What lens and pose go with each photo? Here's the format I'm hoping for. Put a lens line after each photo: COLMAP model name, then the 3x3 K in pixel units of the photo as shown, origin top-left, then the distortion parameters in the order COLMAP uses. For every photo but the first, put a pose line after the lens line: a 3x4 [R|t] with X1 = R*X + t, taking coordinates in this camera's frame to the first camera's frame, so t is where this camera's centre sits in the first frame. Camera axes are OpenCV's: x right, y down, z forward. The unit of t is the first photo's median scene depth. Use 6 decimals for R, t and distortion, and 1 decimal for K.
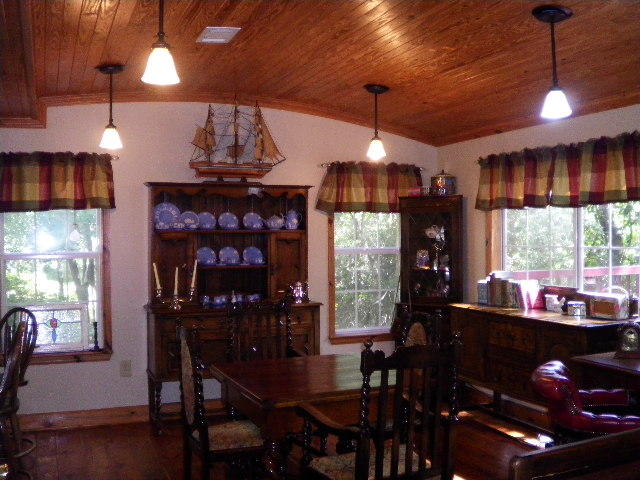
lens RADIAL K [[687.5, 0, 320.0], [0, 687.5, 240.0], [0, 0, 1]] dist [-0.098217, -0.020922]
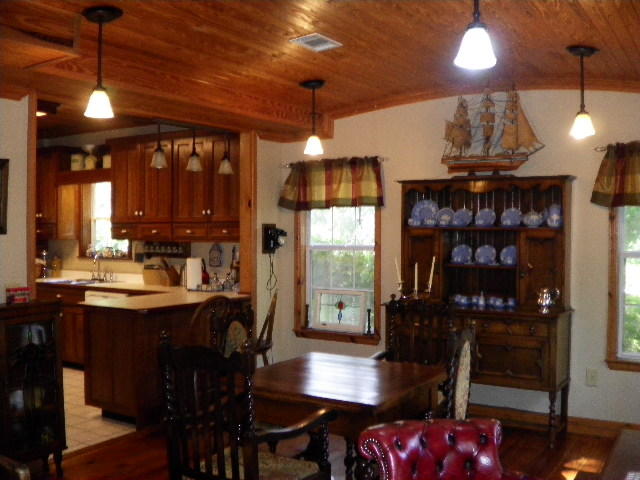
lens RADIAL K [[687.5, 0, 320.0], [0, 687.5, 240.0], [0, 0, 1]] dist [-0.098217, -0.020922]
pose [[0.570408, 0.026989, -0.820918, 0.519203], [-0.014049, 0.999634, 0.023103, -0.015409], [0.821241, -0.001645, 0.570579, 0.287580]]
